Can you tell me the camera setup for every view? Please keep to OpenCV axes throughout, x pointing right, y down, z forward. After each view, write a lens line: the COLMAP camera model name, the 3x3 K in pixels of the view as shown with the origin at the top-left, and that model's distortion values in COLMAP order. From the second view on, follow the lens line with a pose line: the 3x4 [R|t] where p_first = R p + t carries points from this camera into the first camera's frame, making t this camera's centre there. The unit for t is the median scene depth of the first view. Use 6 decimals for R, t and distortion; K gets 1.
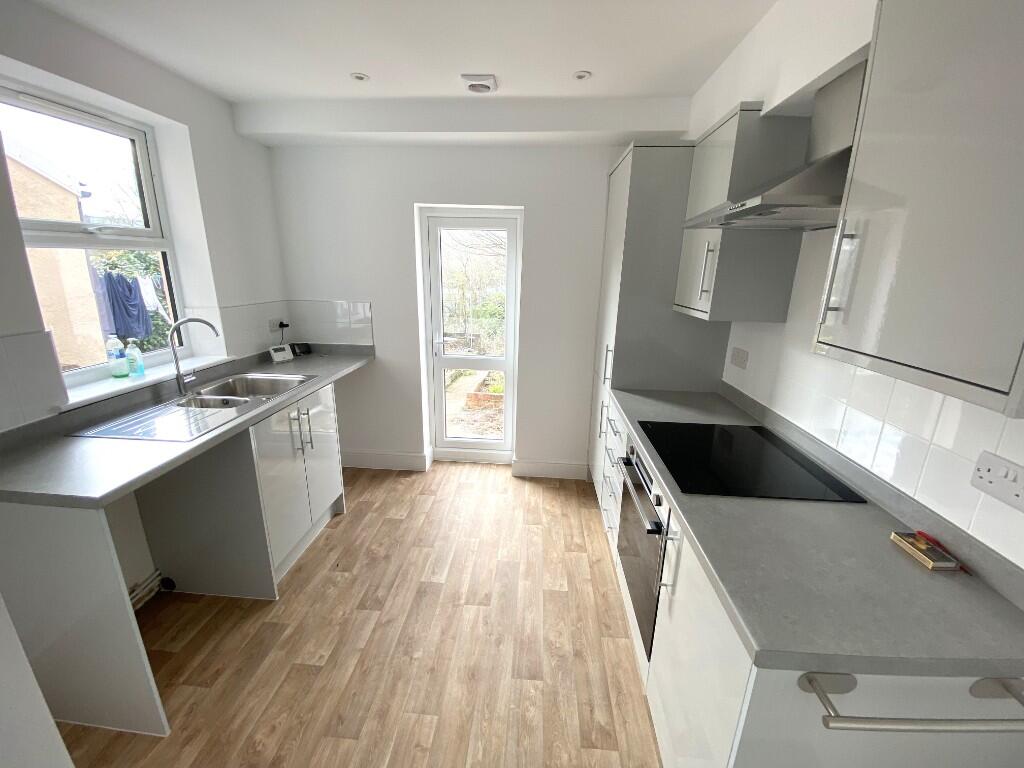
lens RADIAL K [[419.3, 0, 515.1], [0, 419.3, 376.7], [0, 0, 1]] dist [0.009461, -0.011902]
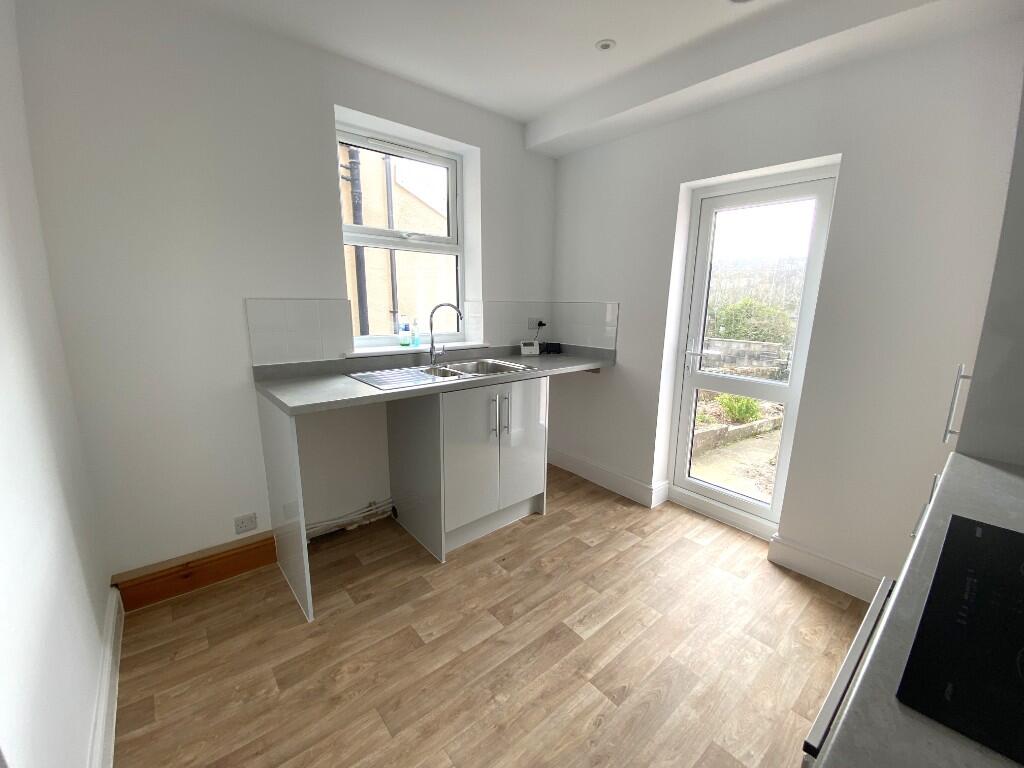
lens RADIAL K [[419.3, 0, 508.5], [0, 419.3, 380.3], [0, 0, 1]] dist [0.009461, -0.011902]
pose [[0.692253, 0.132253, -0.709433, 0.225109], [-0.182482, 0.983195, 0.005226, 0.038489], [0.698202, 0.125841, 0.704753, 0.292417]]
